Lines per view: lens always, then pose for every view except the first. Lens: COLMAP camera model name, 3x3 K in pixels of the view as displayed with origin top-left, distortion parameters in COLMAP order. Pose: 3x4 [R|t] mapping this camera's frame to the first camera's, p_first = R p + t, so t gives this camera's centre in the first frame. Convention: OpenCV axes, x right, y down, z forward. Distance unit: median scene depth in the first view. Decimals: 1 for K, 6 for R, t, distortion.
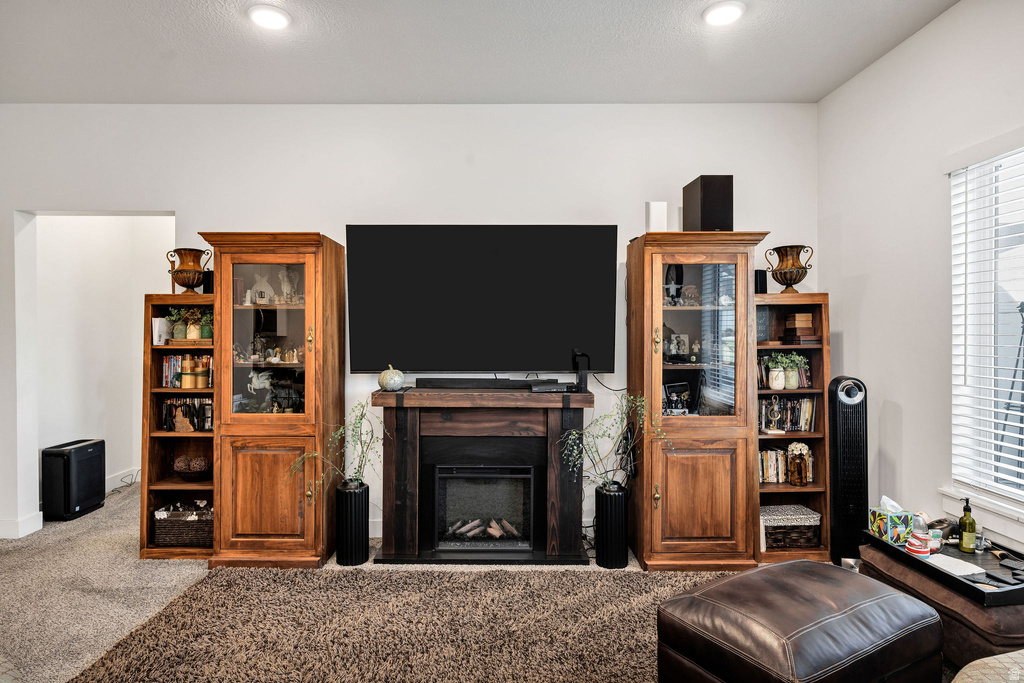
lens RADIAL K [[569.6, 0, 516.1], [0, 569.6, 338.4], [0, 0, 1]] dist [-0.004335, -0.000127]
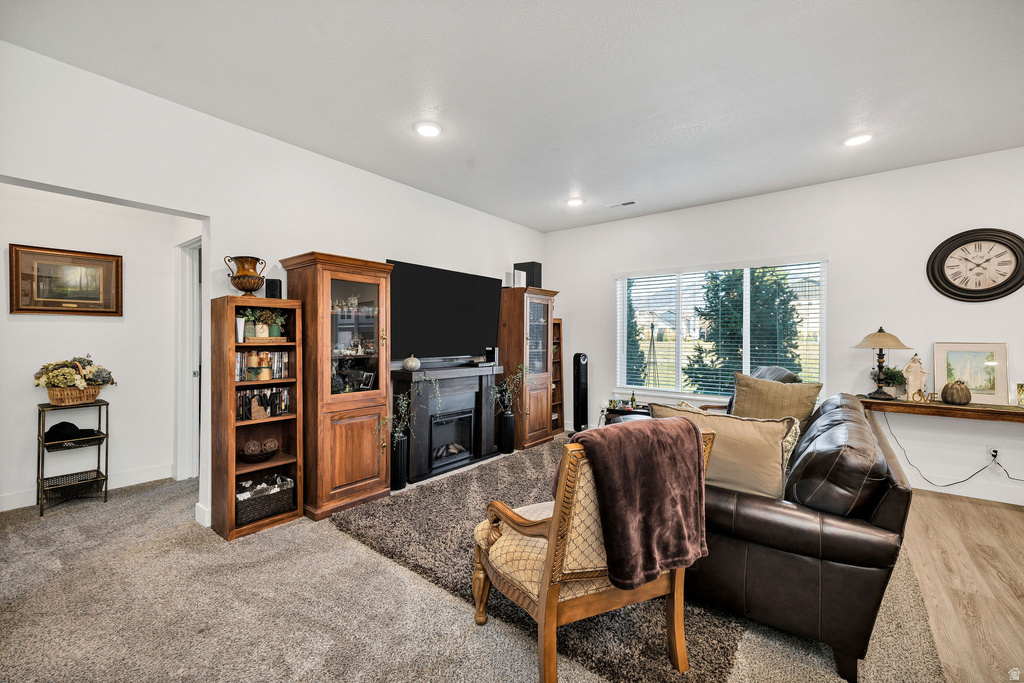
lens RADIAL K [[400.2, 0, 510.9], [0, 400.2, 340.1], [0, 0, 1]] dist [-0.001105, -0.000930]
pose [[0.642786, -0.003203, 0.766039, -0.873977], [0.004370, 0.999990, 0.000514, 0.008419], [-0.766034, 0.003017, 0.642794, 0.098380]]
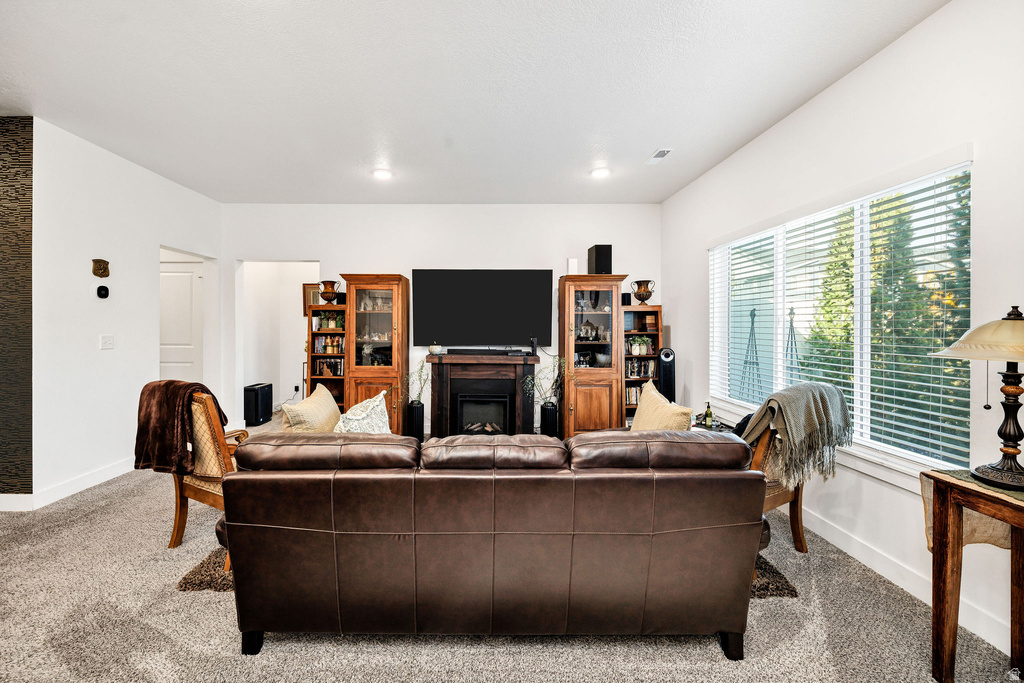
lens RADIAL K [[400.2, 0, 502.3], [0, 400.2, 327.3], [0, 0, 1]] dist [-0.001105, -0.000930]
pose [[0.999941, 0.003217, 0.010356, -0.006434], [-0.003150, 0.999973, -0.006571, 0.006138], [-0.010377, 0.006538, 0.999925, -0.361494]]
